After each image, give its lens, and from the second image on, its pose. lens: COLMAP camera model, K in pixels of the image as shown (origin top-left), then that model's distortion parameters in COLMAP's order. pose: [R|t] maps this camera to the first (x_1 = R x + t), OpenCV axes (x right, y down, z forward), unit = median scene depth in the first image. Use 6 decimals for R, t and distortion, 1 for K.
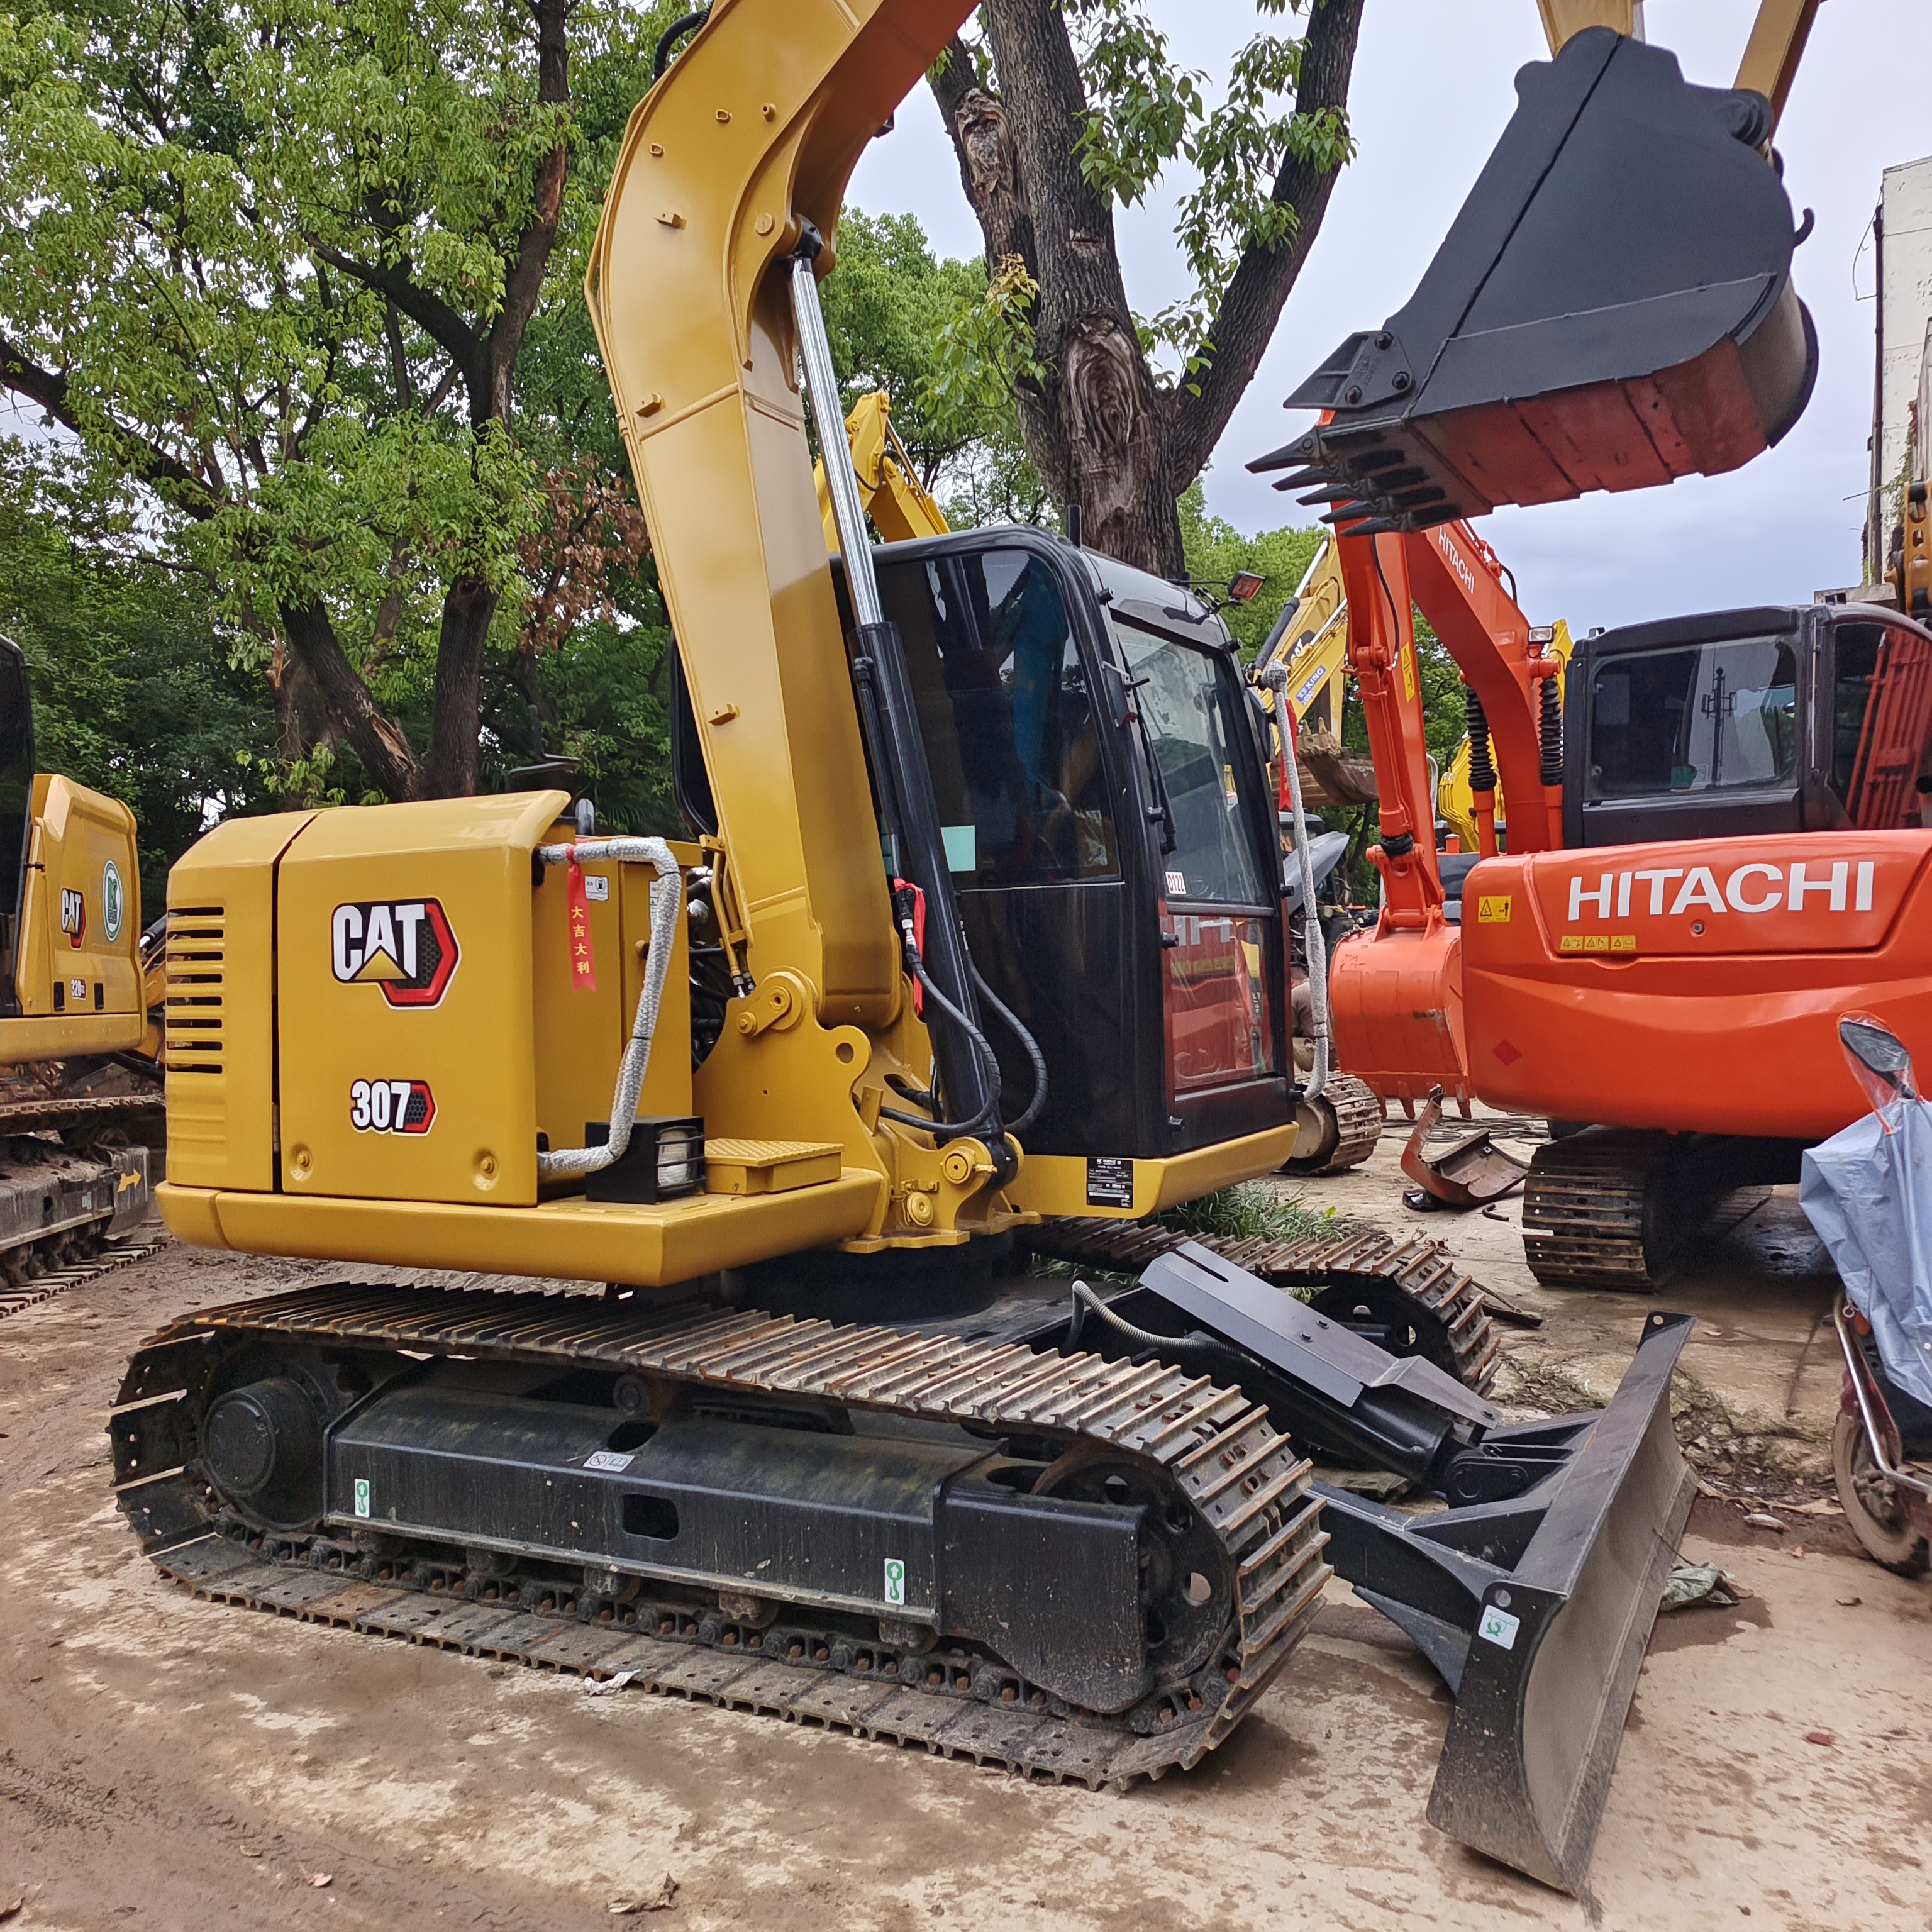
lens RADIAL K [[1815.1, 0, 966.0], [0, 1815.1, 966.0], [0, 0, 1]] dist [-0.003241, 0.007097]
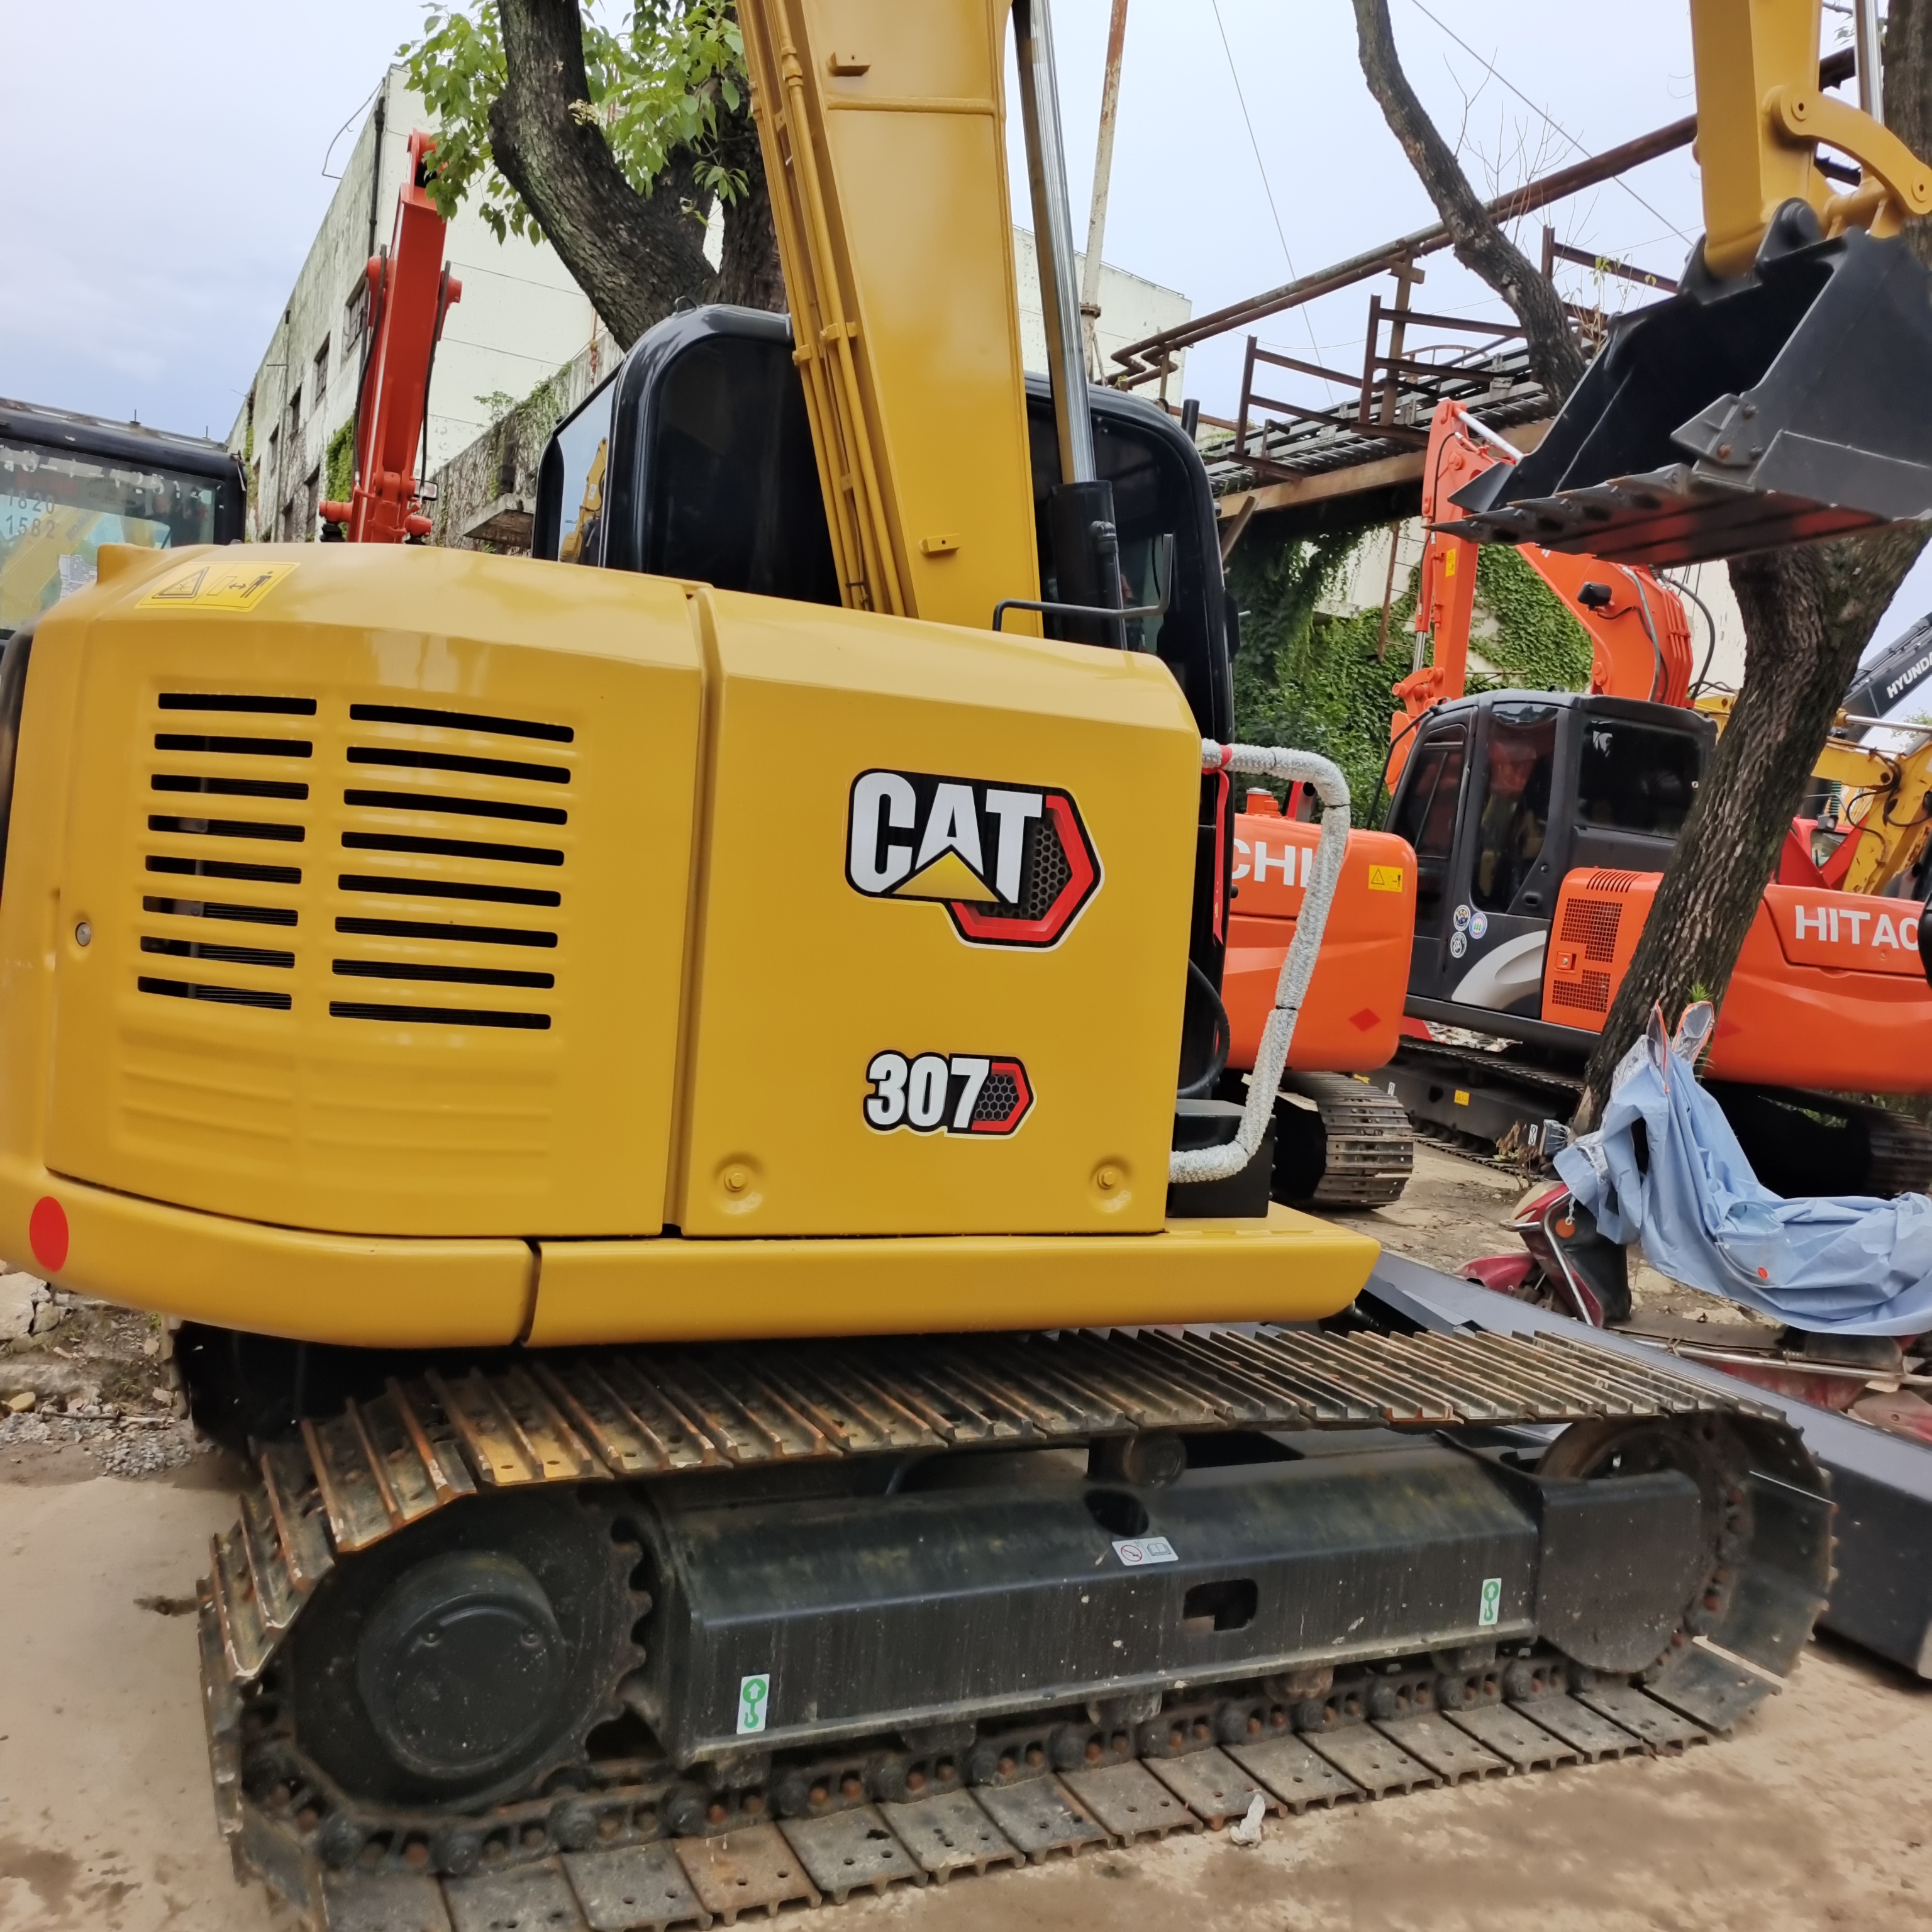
lens RADIAL K [[1820.3, 0, 966.0], [0, 1820.3, 966.0], [0, 0, 1]] dist [0.004004, 0.025889]
pose [[0.571585, 0.033944, 0.819840, -0.860732], [-0.102356, 0.994289, 0.030195, 0.011189], [-0.814134, -0.101175, 0.571795, 0.631766]]
